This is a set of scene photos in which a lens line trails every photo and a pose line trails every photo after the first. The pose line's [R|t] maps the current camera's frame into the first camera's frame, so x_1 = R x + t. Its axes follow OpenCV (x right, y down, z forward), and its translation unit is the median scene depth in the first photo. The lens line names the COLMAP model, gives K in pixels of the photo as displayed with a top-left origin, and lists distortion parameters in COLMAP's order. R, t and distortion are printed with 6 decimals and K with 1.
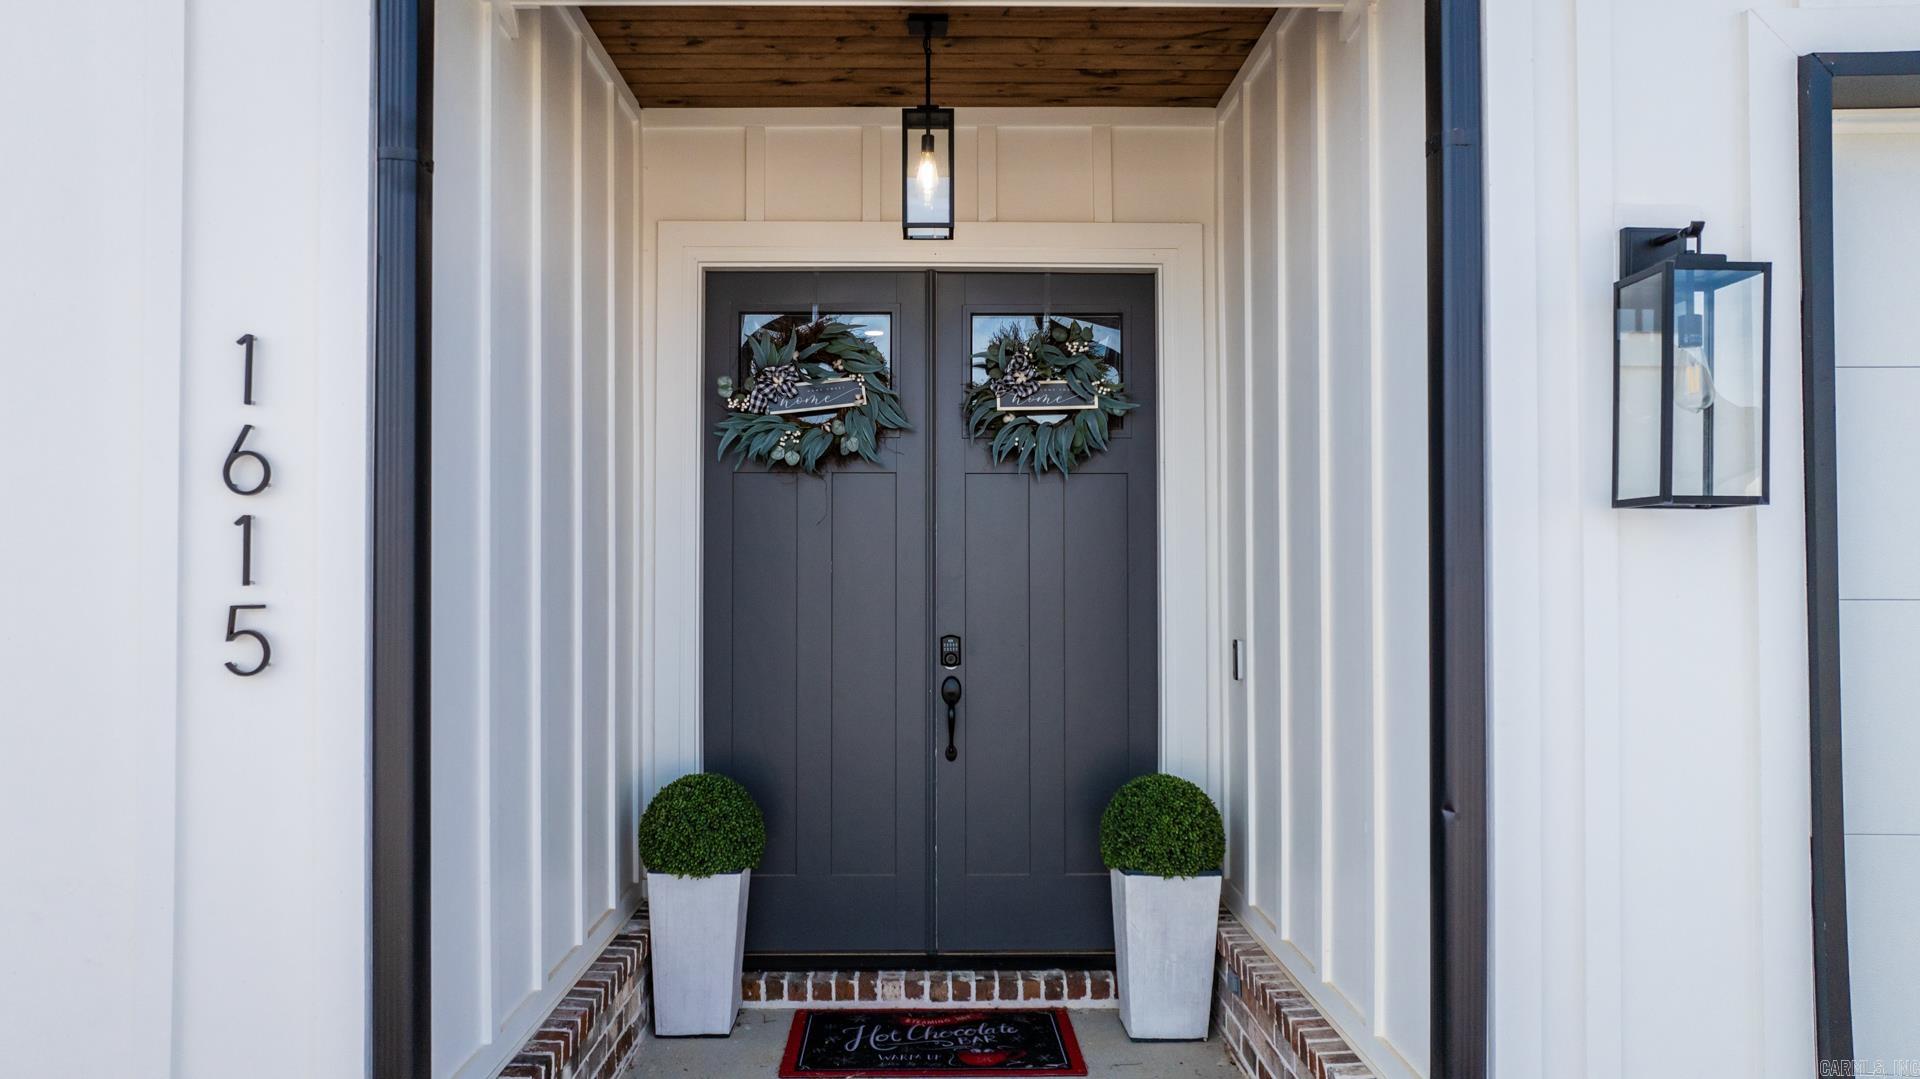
lens RADIAL K [[1355.8, 0, 947.6], [0, 1355.8, 541.0], [0, 0, 1]] dist [-0.016776, 0.002275]
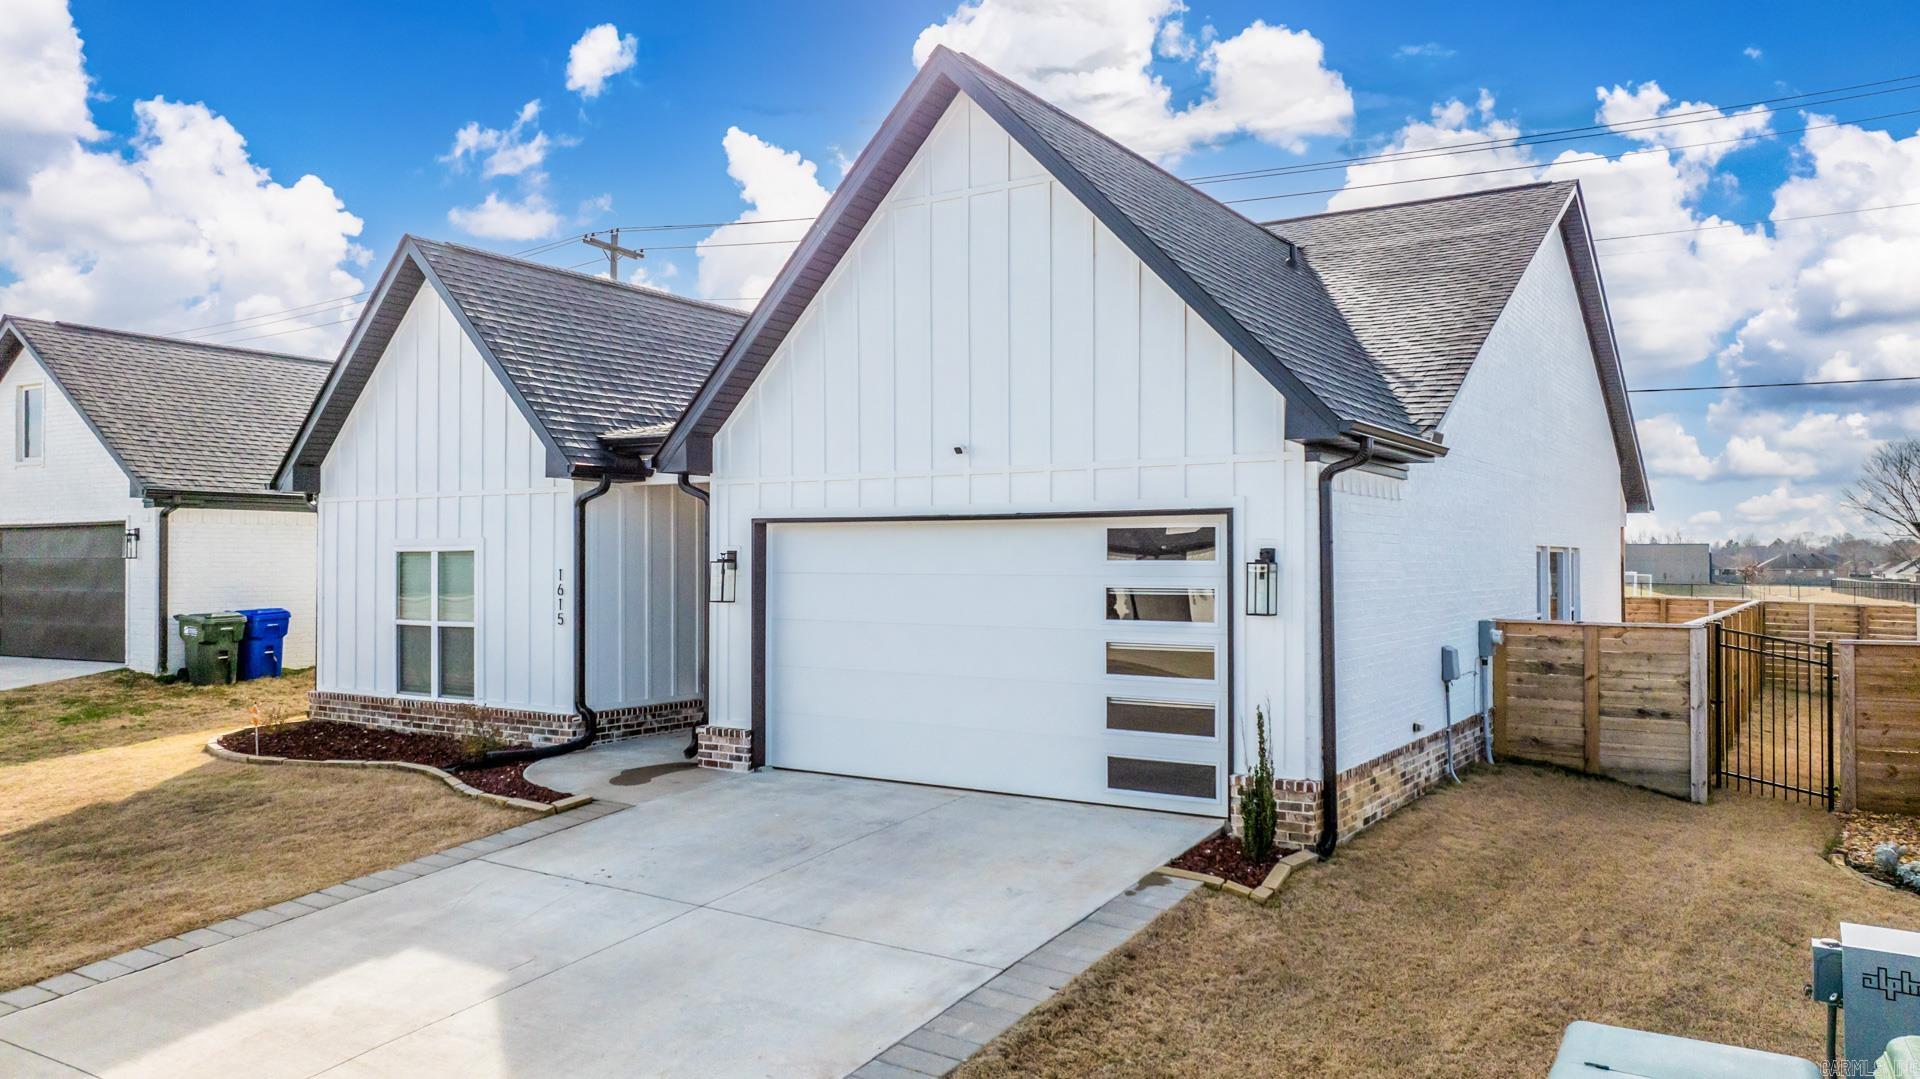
lens RADIAL K [[1355.8, 0, 947.6], [0, 1355.8, 541.0], [0, 0, 1]] dist [-0.016776, 0.002275]
pose [[0.829207, -0.006866, -0.558900, 2.271793], [0.011528, 0.999922, 0.004819, -0.151084], [0.558823, -0.010439, 0.829221, -1.614247]]
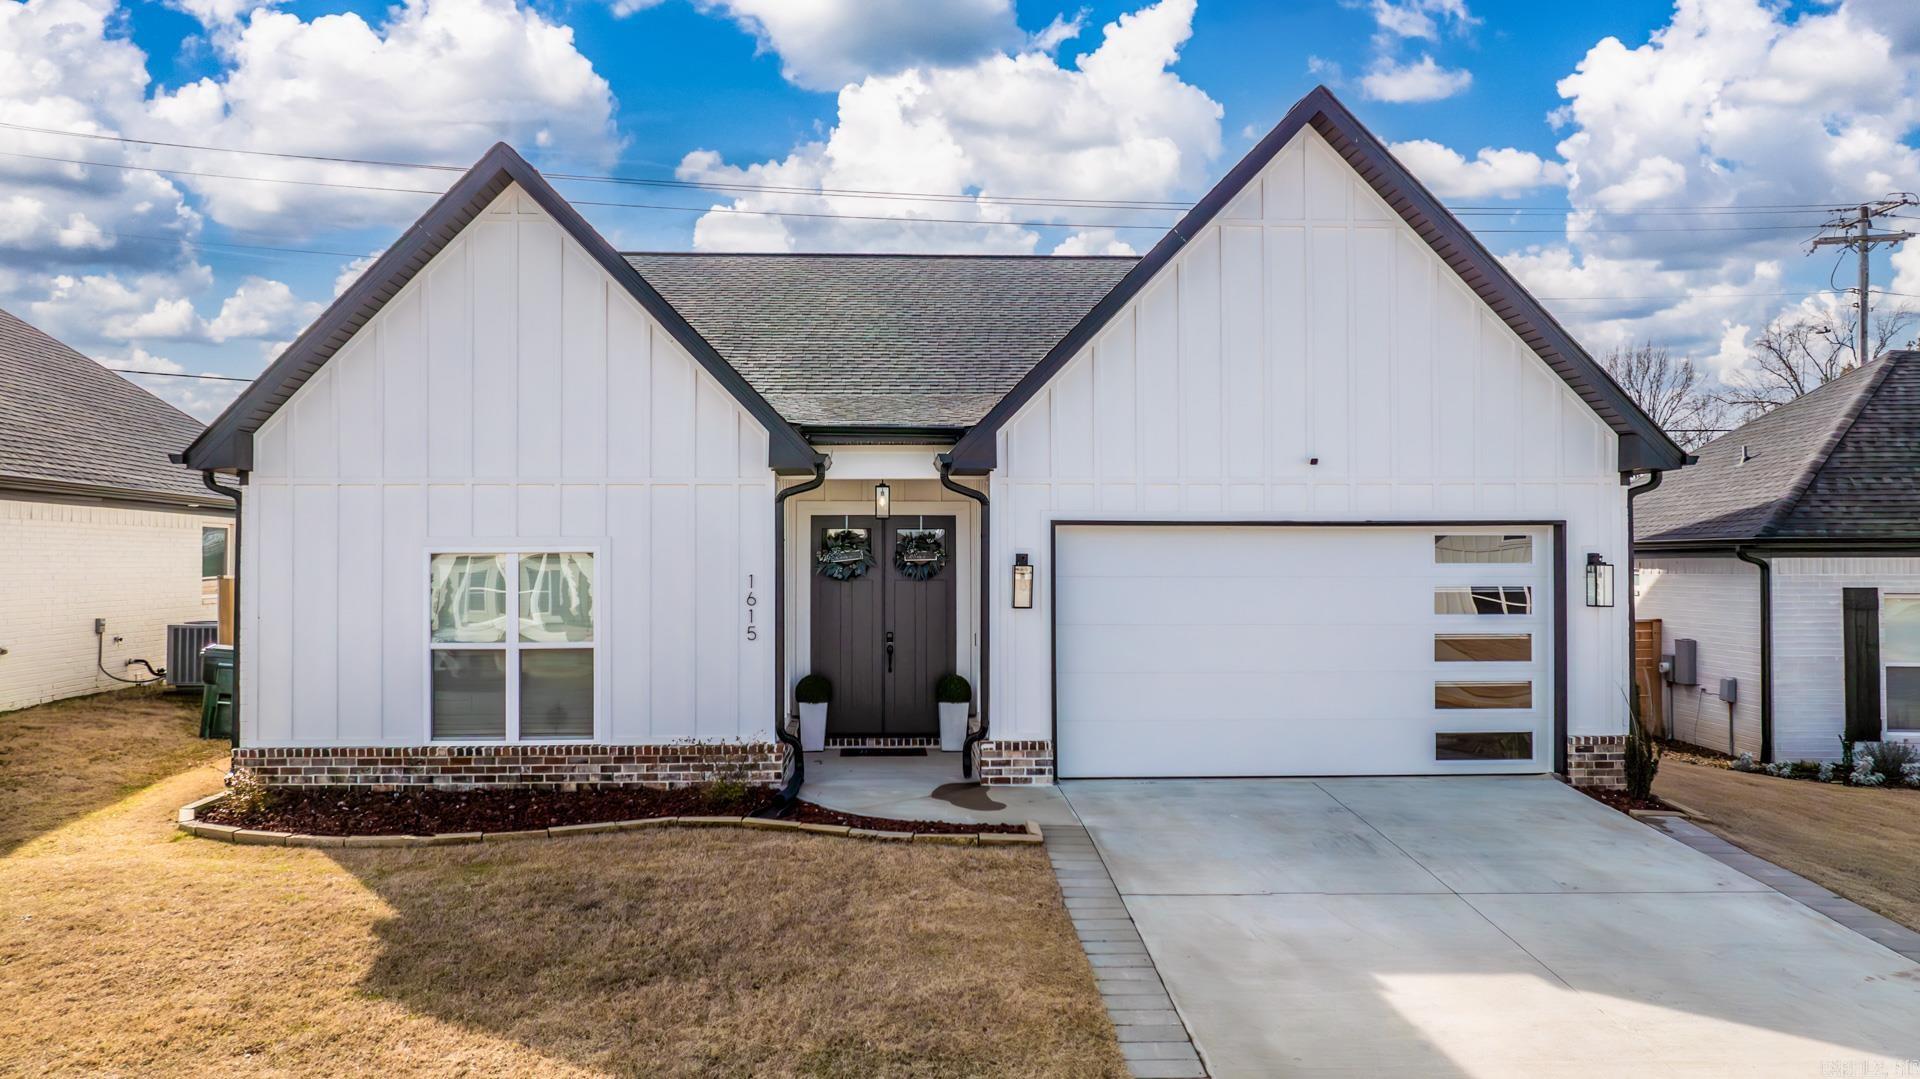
lens RADIAL K [[1355.8, 0, 947.6], [0, 1355.8, 541.0], [0, 0, 1]] dist [-0.016776, 0.002275]
pose [[0.999360, 0.000160, 0.035773, 0.024683], [-0.000281, 0.999994, 0.003382, -0.157092], [-0.035773, -0.003389, 0.999354, -2.210317]]
